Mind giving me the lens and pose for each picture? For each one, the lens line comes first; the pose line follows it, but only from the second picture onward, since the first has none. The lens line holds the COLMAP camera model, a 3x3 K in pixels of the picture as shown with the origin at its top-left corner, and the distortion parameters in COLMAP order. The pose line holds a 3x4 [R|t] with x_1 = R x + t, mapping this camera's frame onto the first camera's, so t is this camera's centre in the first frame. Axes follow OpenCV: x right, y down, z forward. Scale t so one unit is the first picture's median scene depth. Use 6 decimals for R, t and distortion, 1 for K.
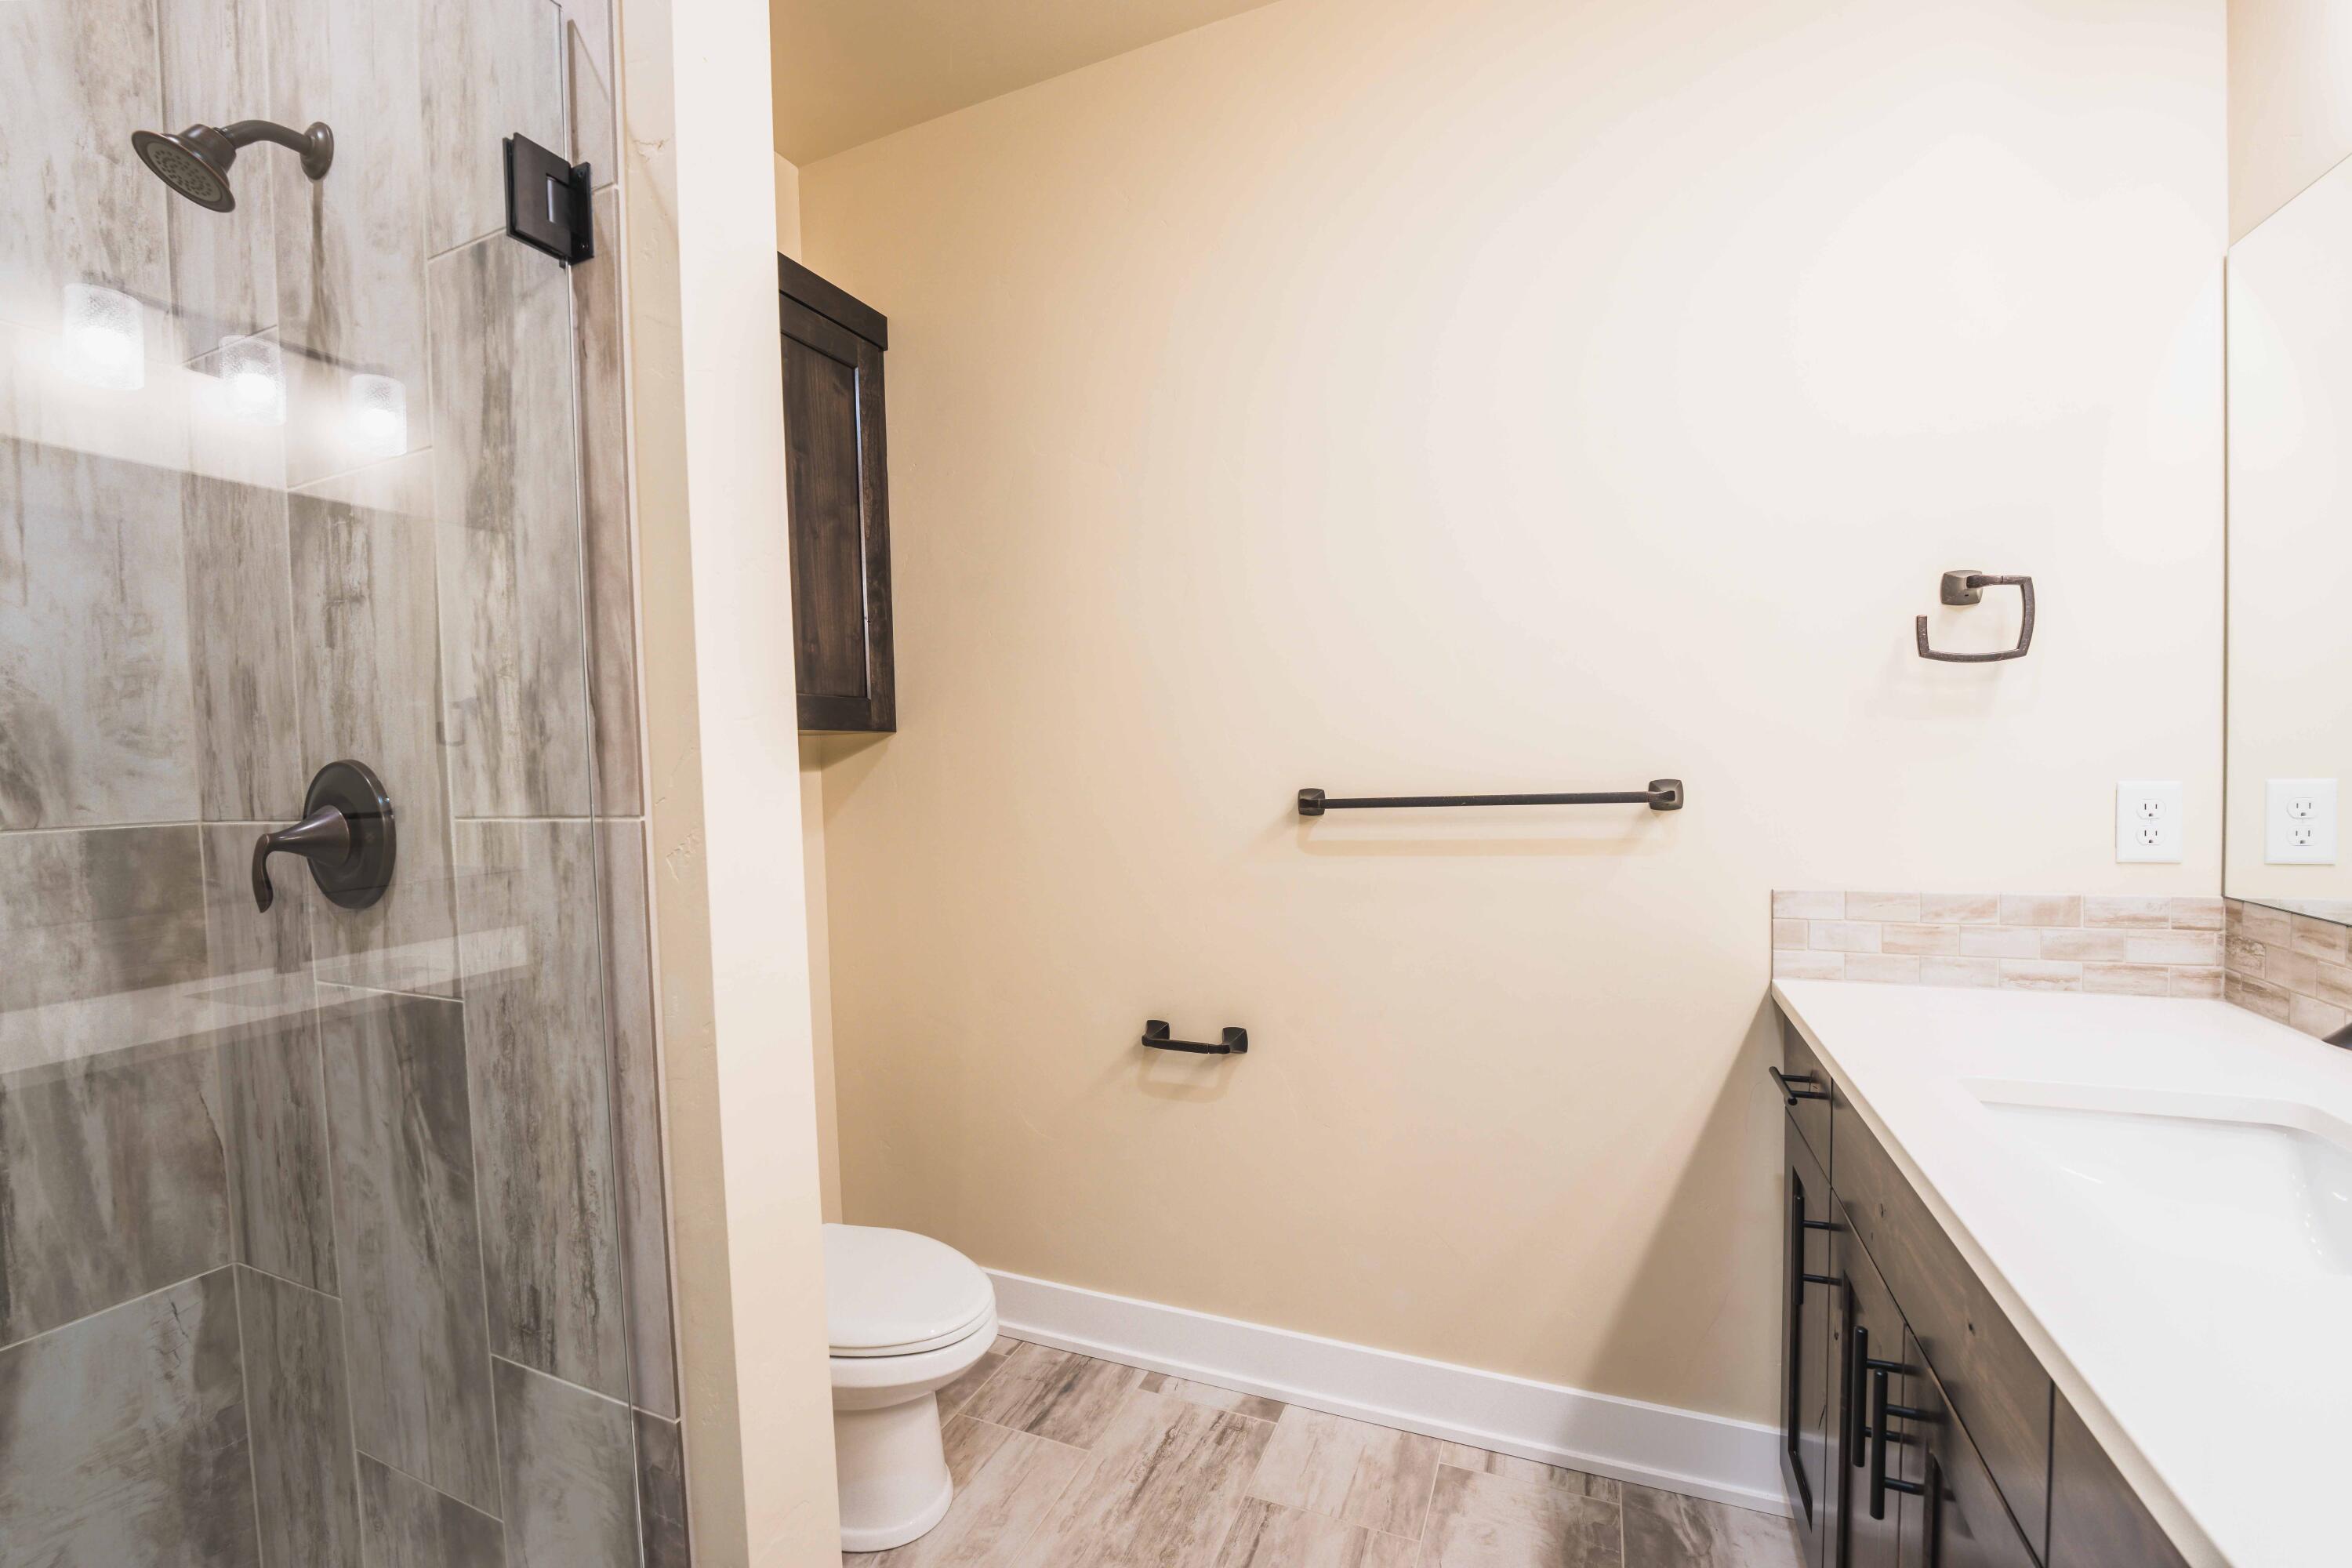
lens RADIAL K [[988.7, 0, 1190.7], [0, 988.7, 804.8], [0, 0, 1]] dist [-0.026909, 0.002428]
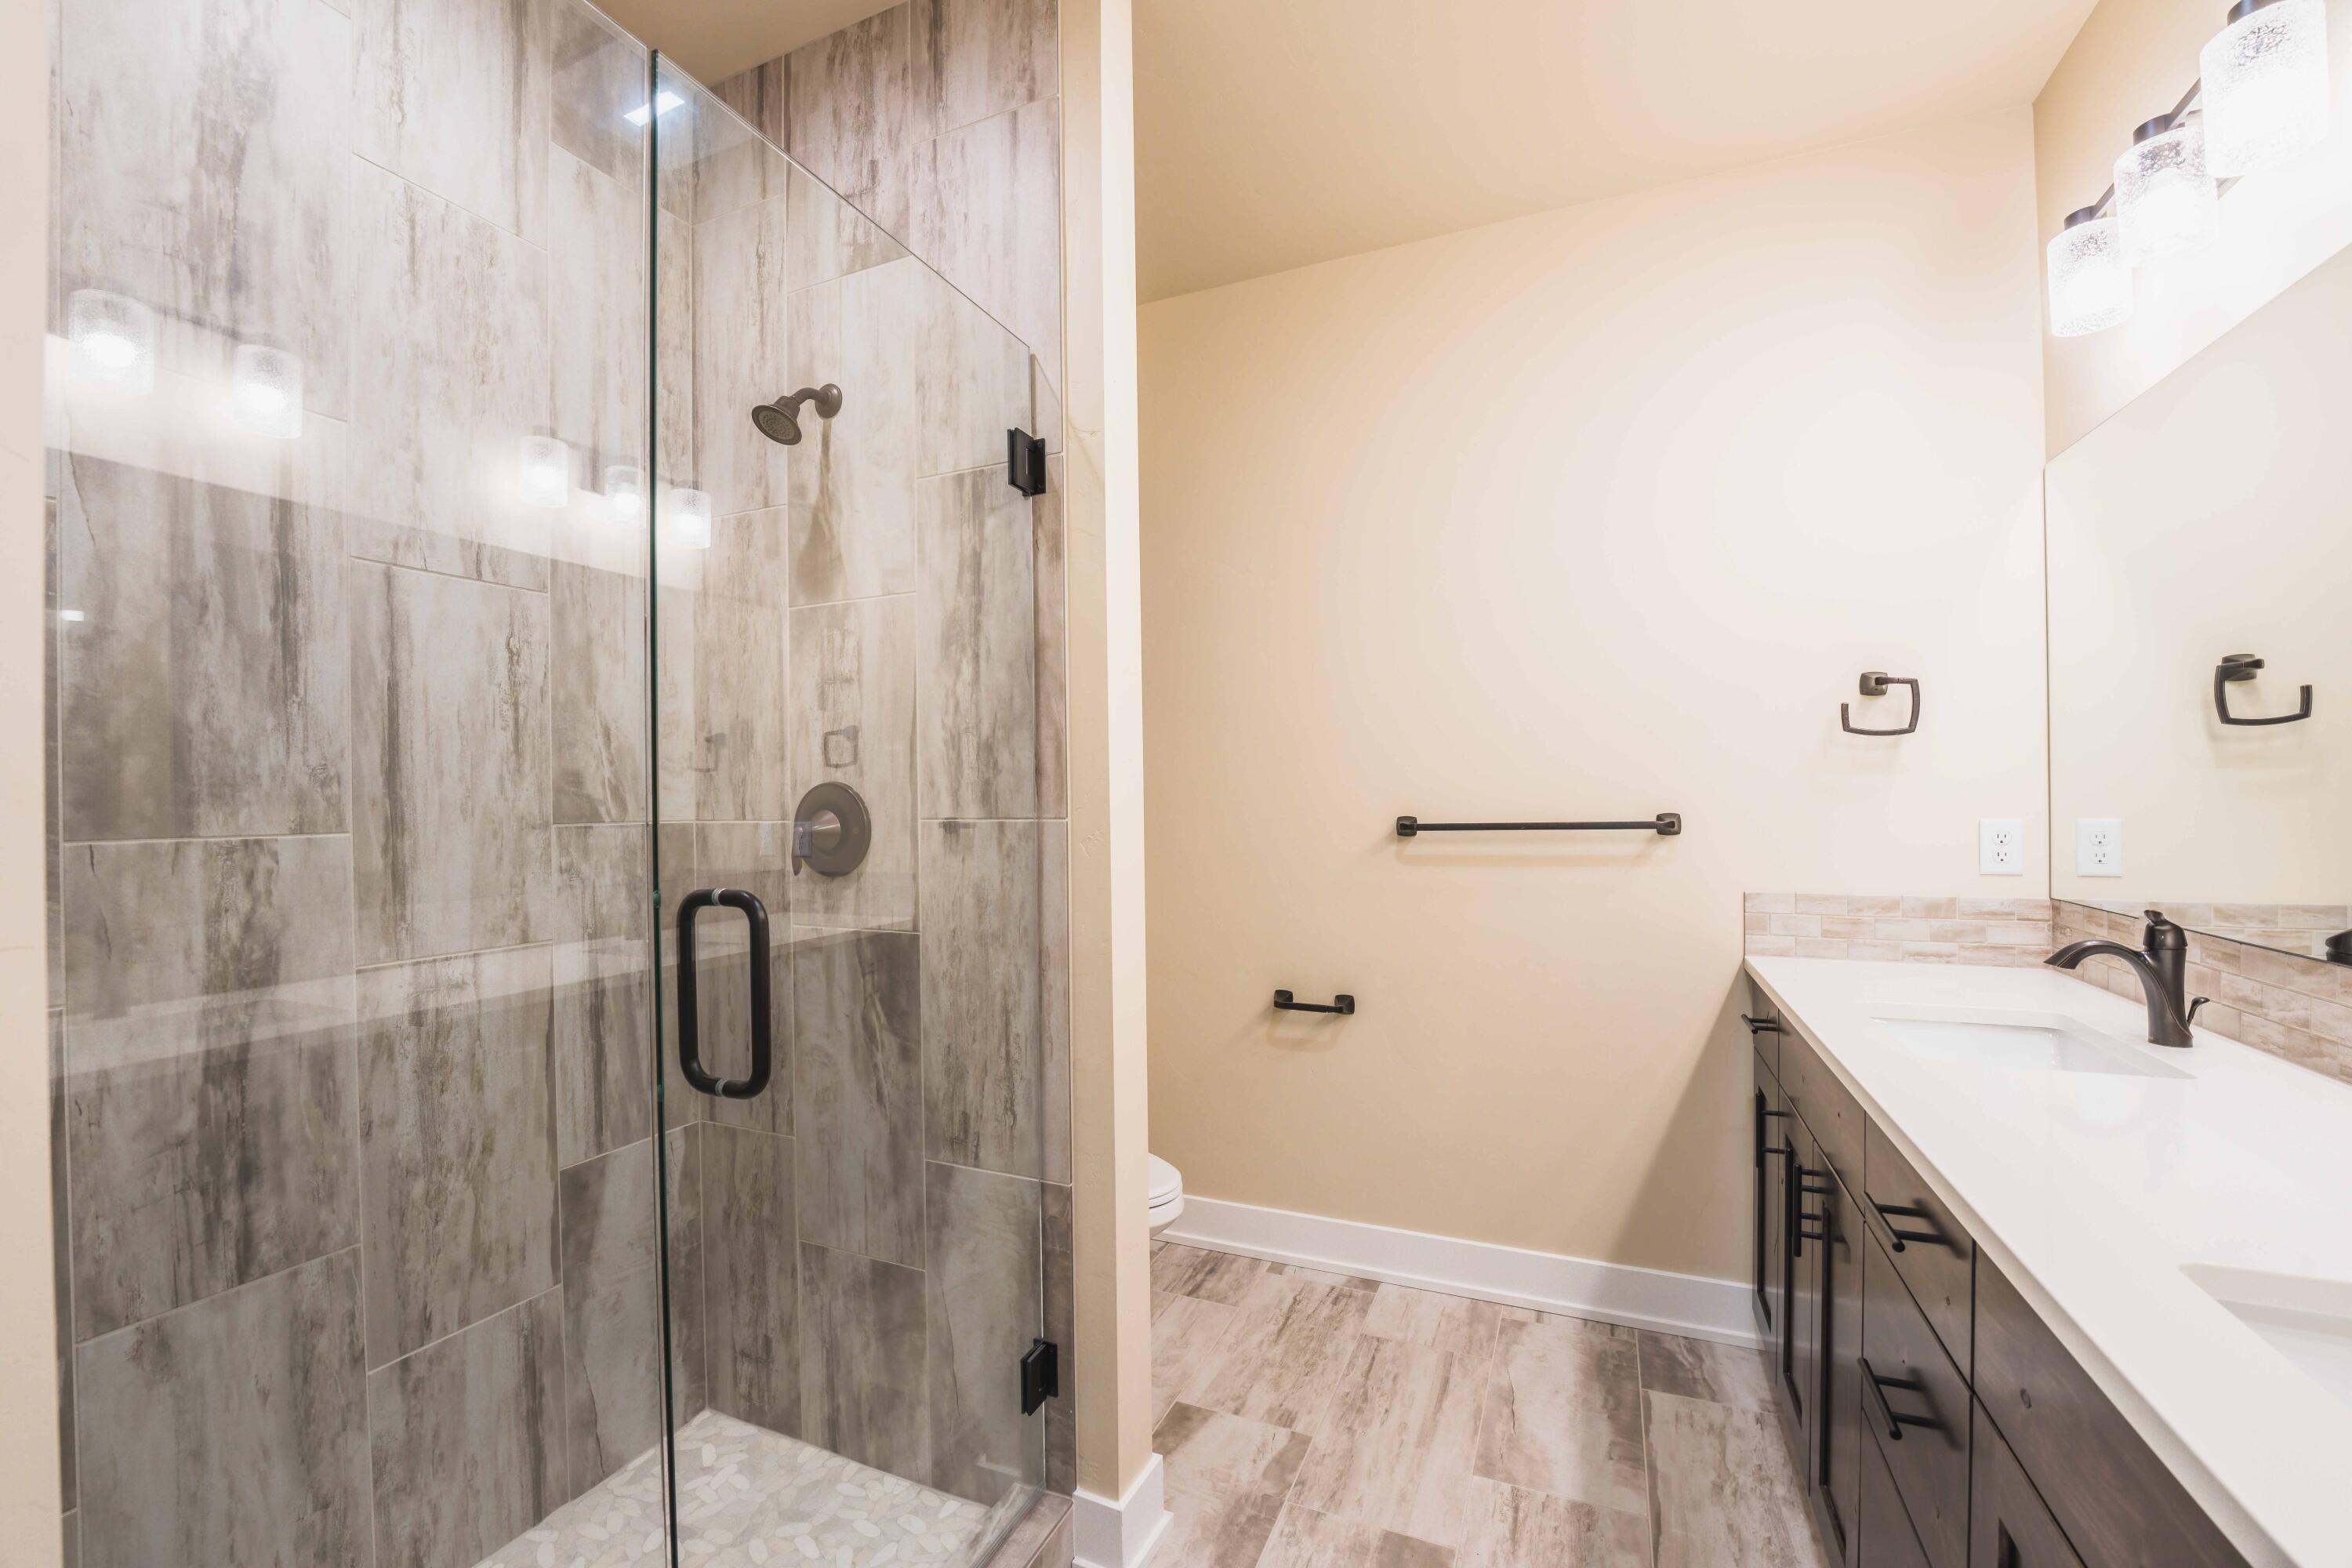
lens RADIAL K [[988.7, 0, 1188.6], [0, 988.7, 800.9], [0, 0, 1]] dist [-0.026909, 0.002428]
pose [[0.999806, 0.018443, -0.006896, -0.235921], [-0.018706, 0.999014, -0.040275, 0.032426], [0.006146, 0.040396, 0.999165, -0.498692]]
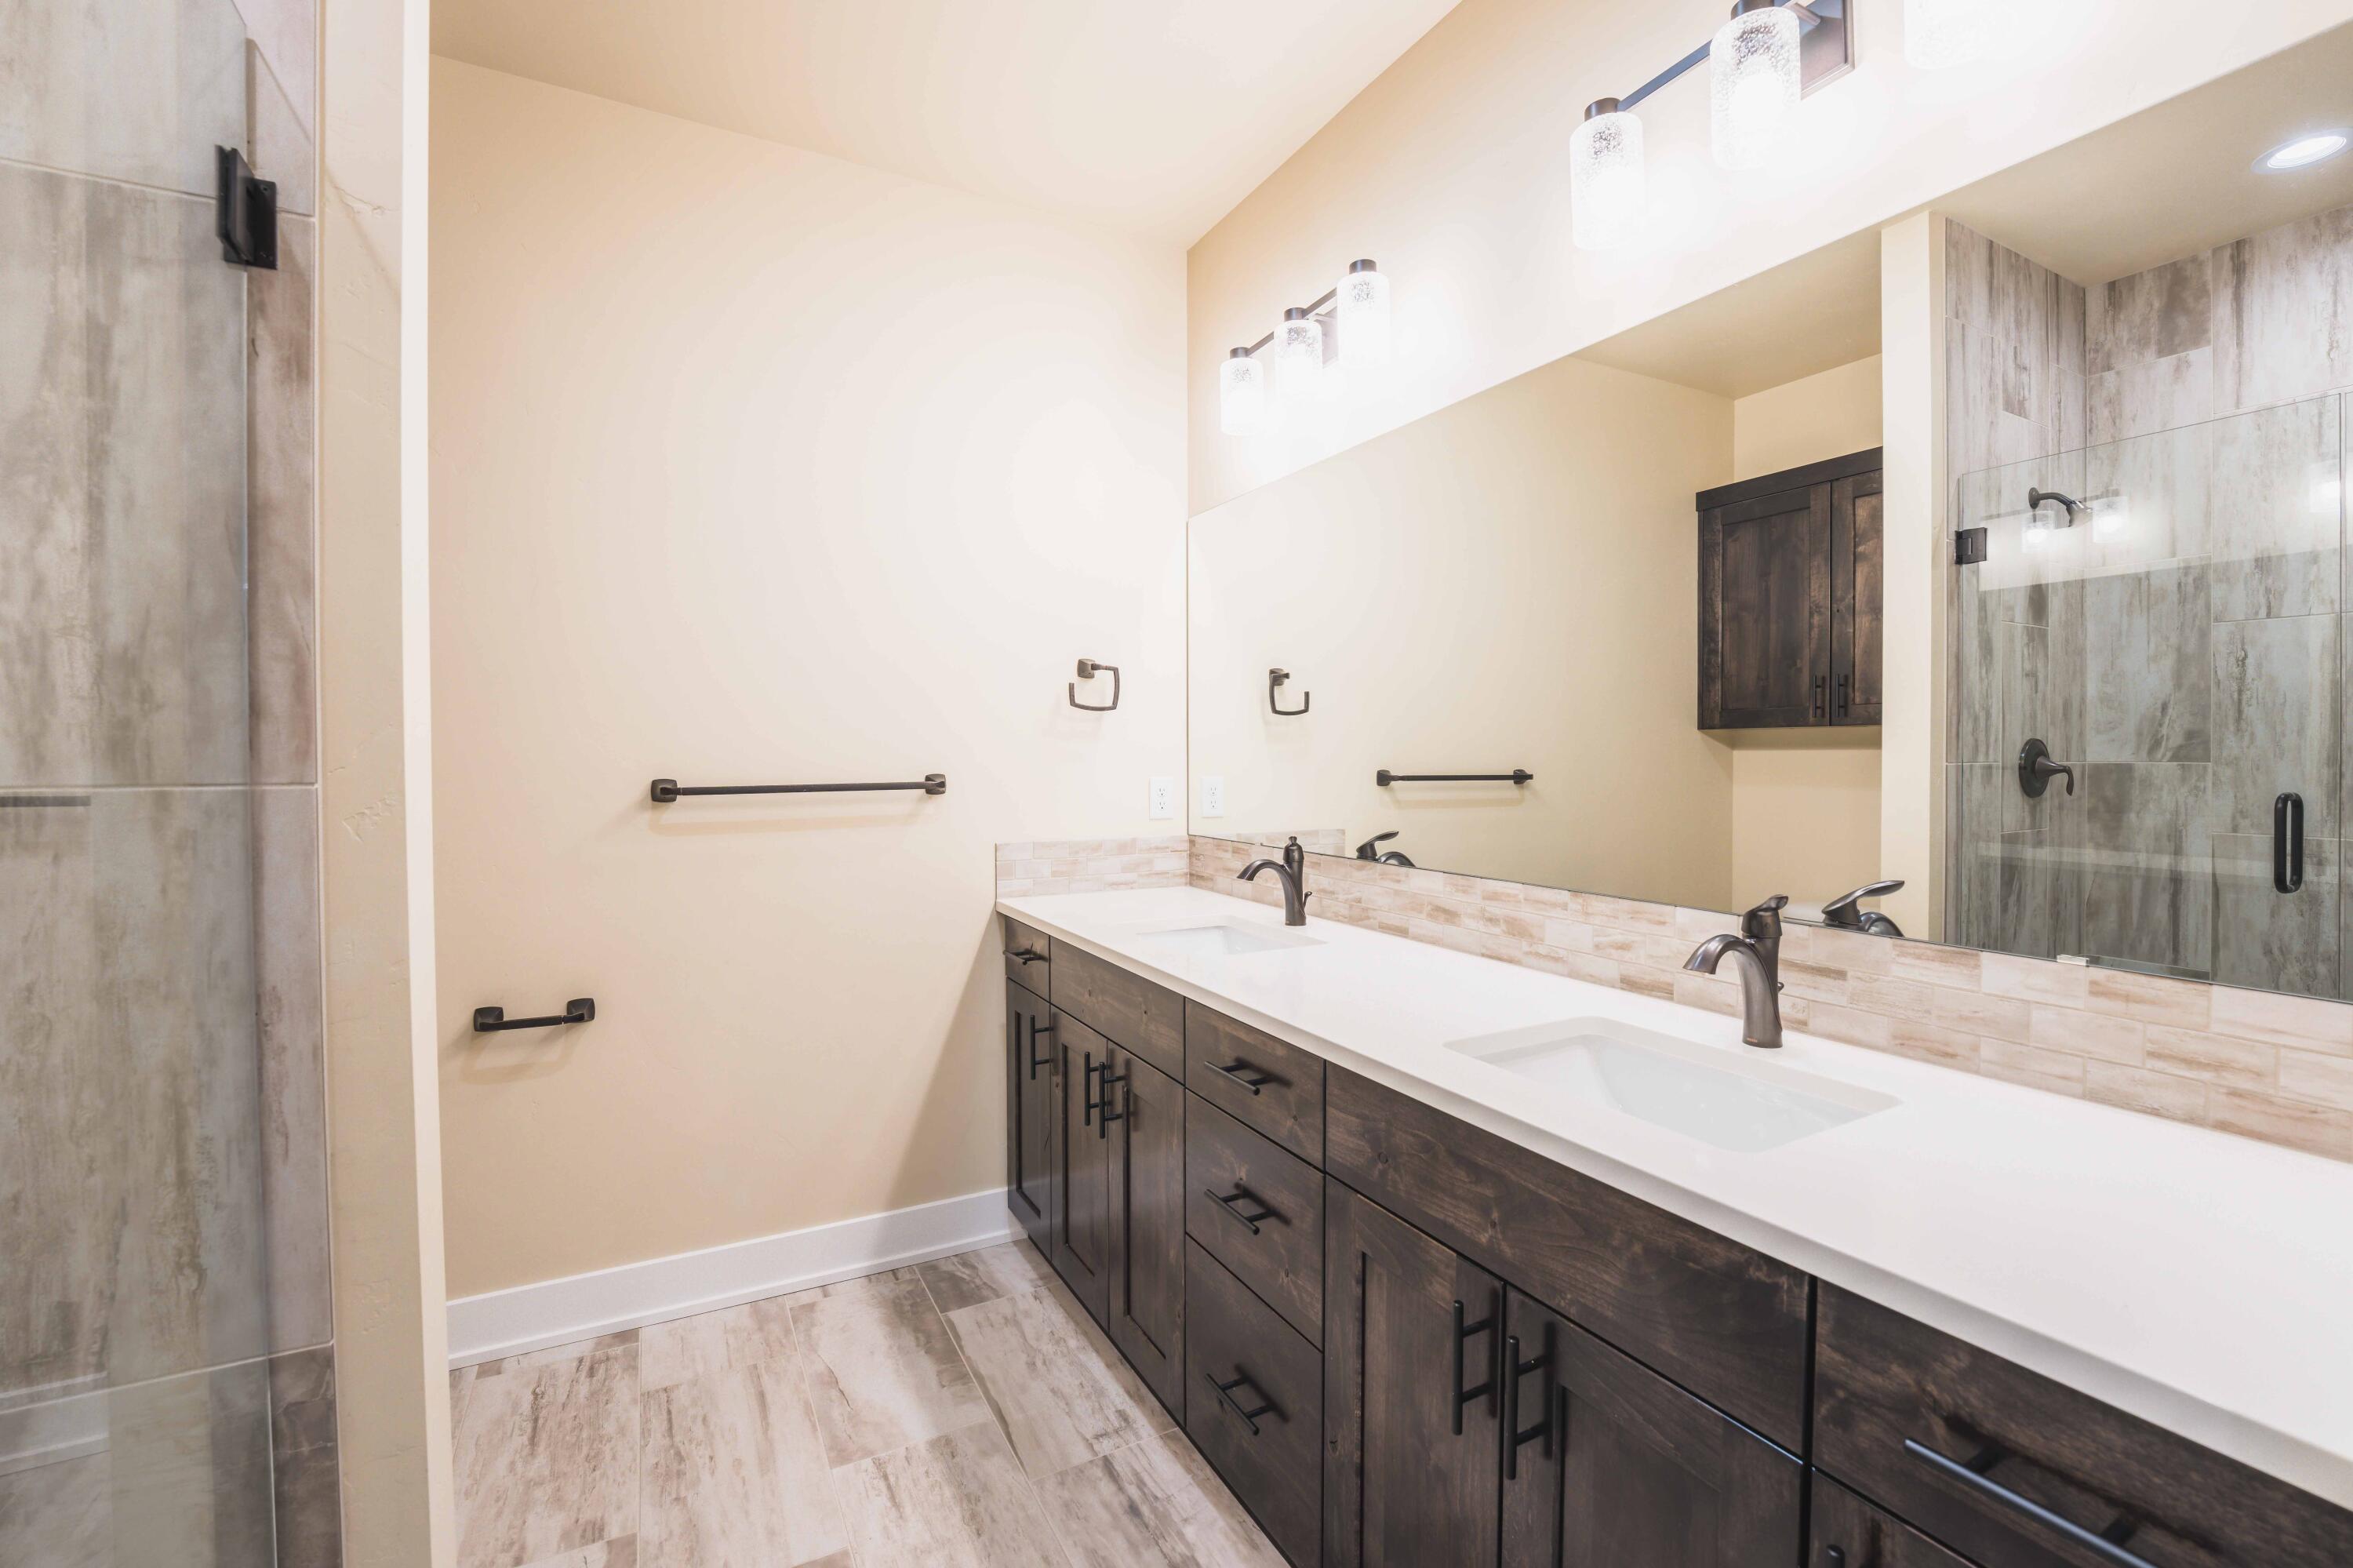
lens RADIAL K [[989.1, 0, 1197.1], [0, 989.1, 769.5], [0, 0, 1]] dist [-0.026909, 0.002428]
pose [[0.620409, 0.017589, 0.784081, -0.561041], [0.020628, 0.999037, -0.038734, 0.041351], [-0.784007, 0.040205, 0.619448, -0.315464]]
